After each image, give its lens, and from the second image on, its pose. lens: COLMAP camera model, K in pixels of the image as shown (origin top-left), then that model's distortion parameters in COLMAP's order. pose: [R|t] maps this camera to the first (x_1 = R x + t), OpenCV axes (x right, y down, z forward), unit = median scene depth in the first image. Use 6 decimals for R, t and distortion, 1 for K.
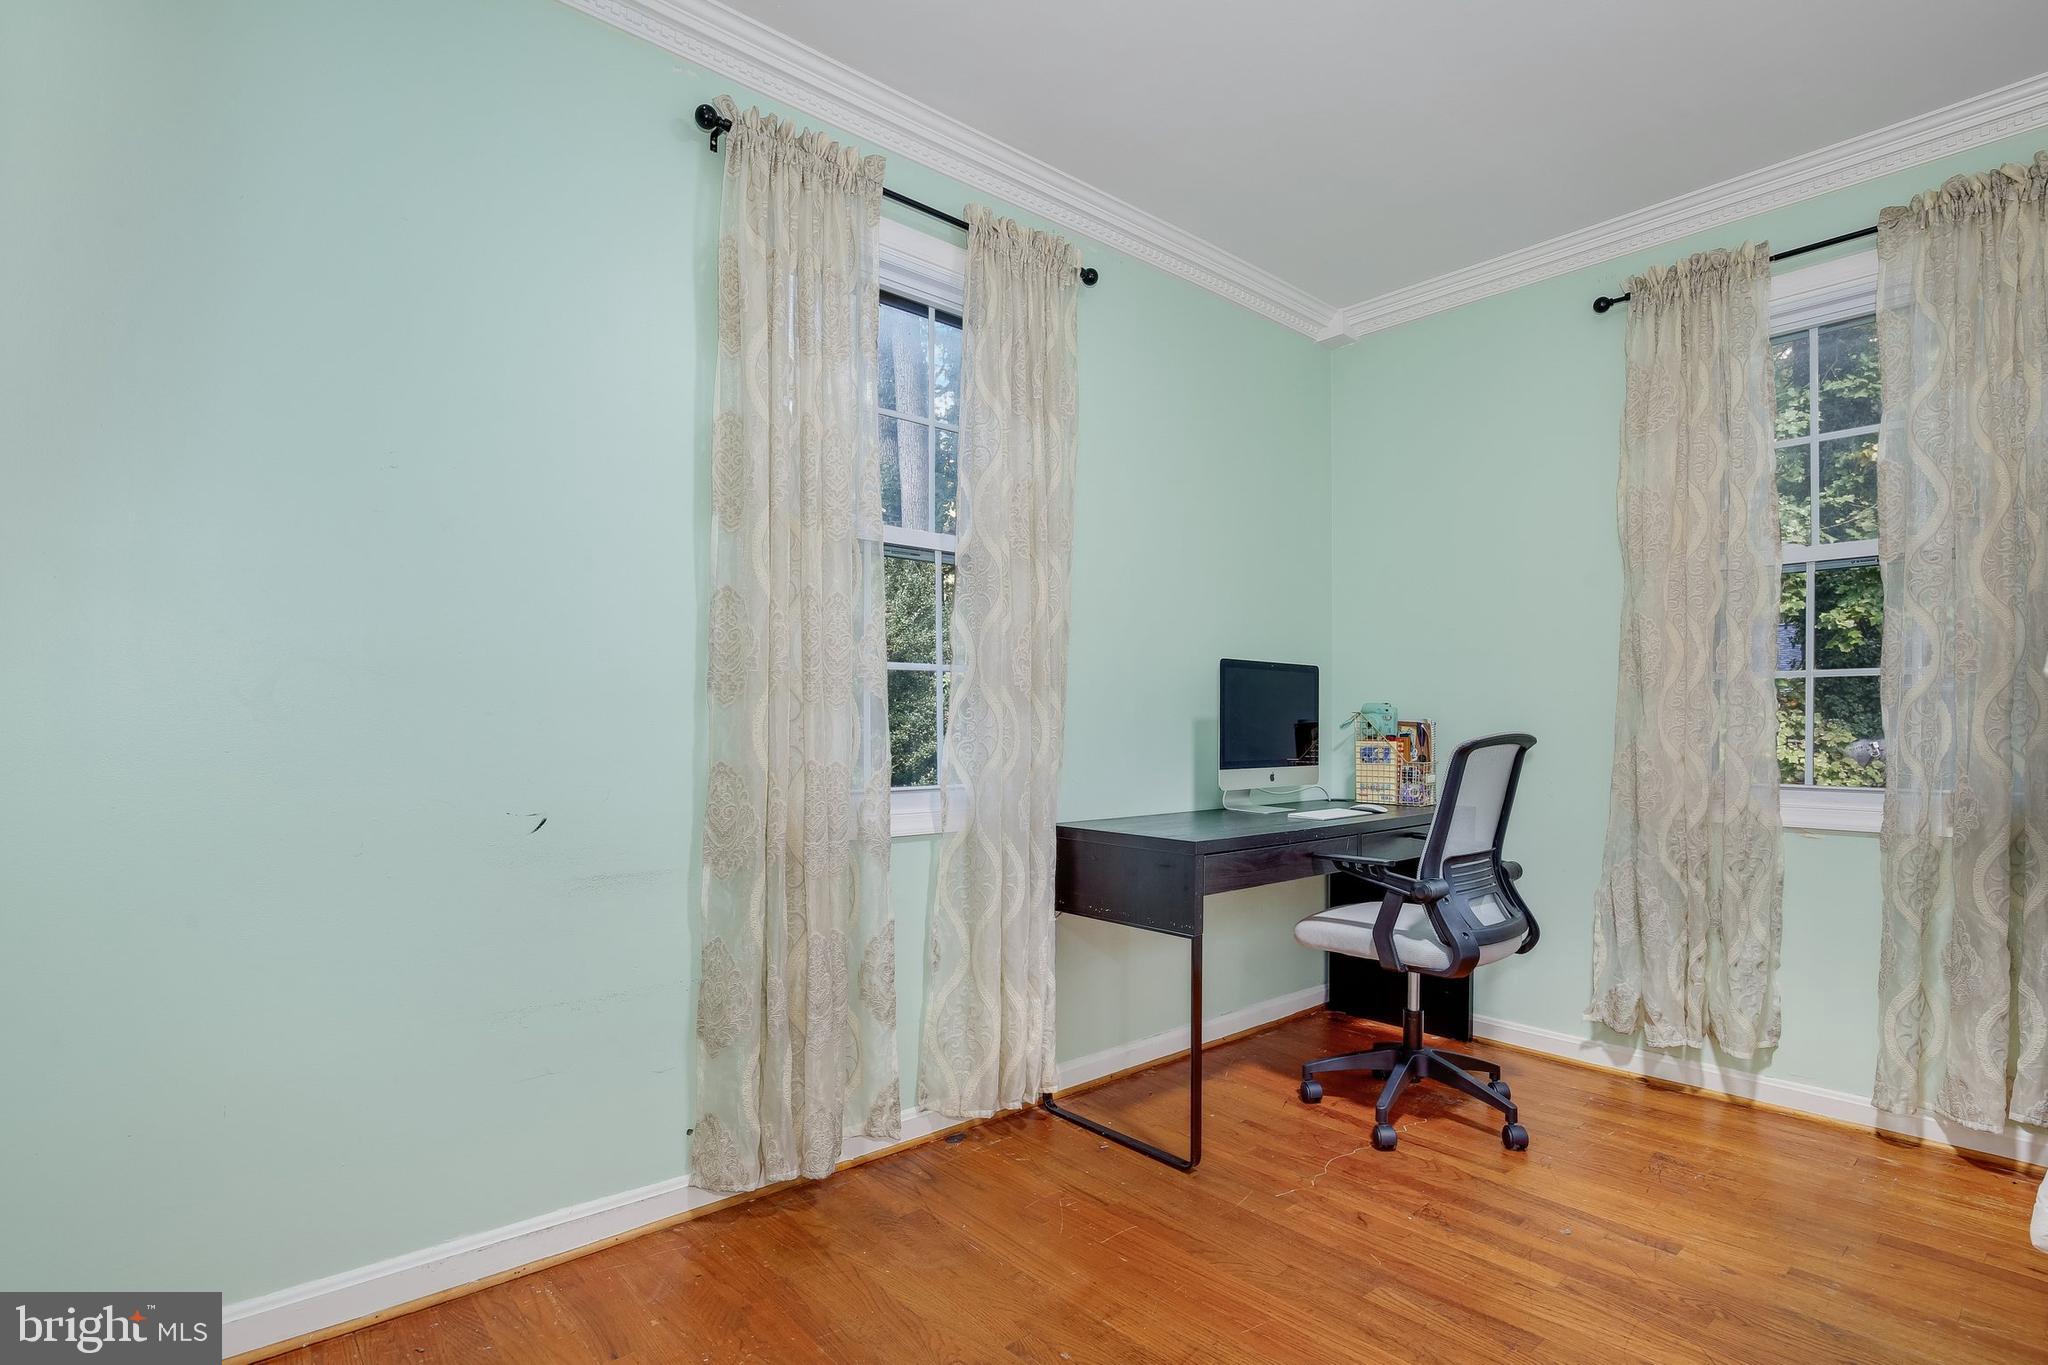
lens RADIAL K [[995.6, 0, 1024.7], [0, 995.6, 699.1], [0, 0, 1]] dist [-0.026760, 0.000401]
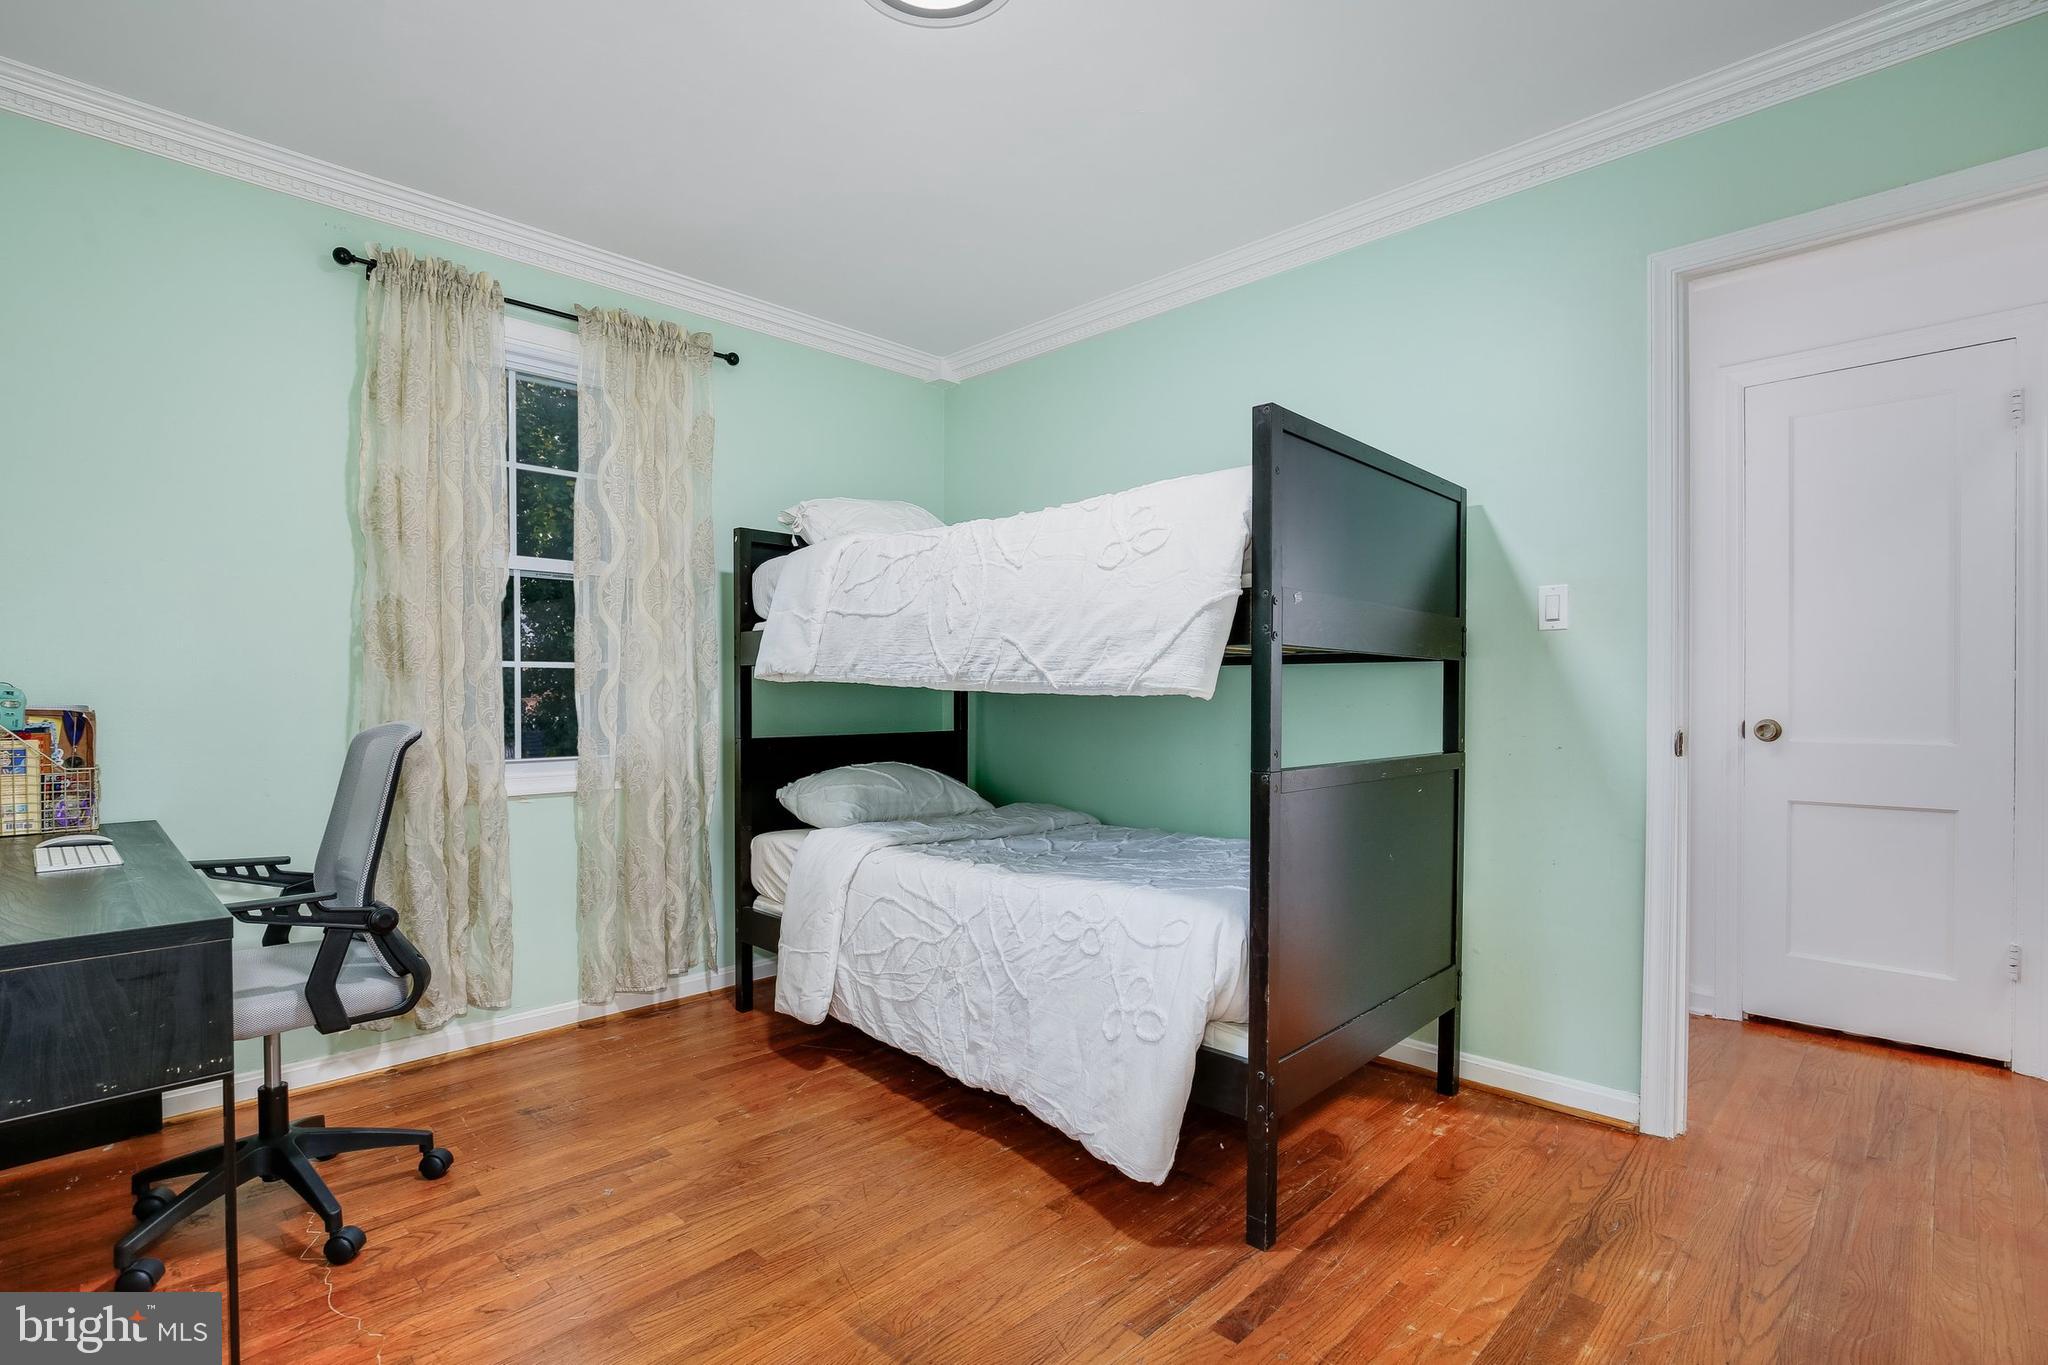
lens RADIAL K [[938.0, 0, 1022.0], [0, 938.0, 679.6], [0, 0, 1]] dist [-0.023248, 0.004803]
pose [[-0.066015, 0.013473, 0.997728, -0.360610], [-0.022660, 0.999631, -0.014998, -0.004641], [-0.997561, -0.023599, -0.065685, 0.465112]]
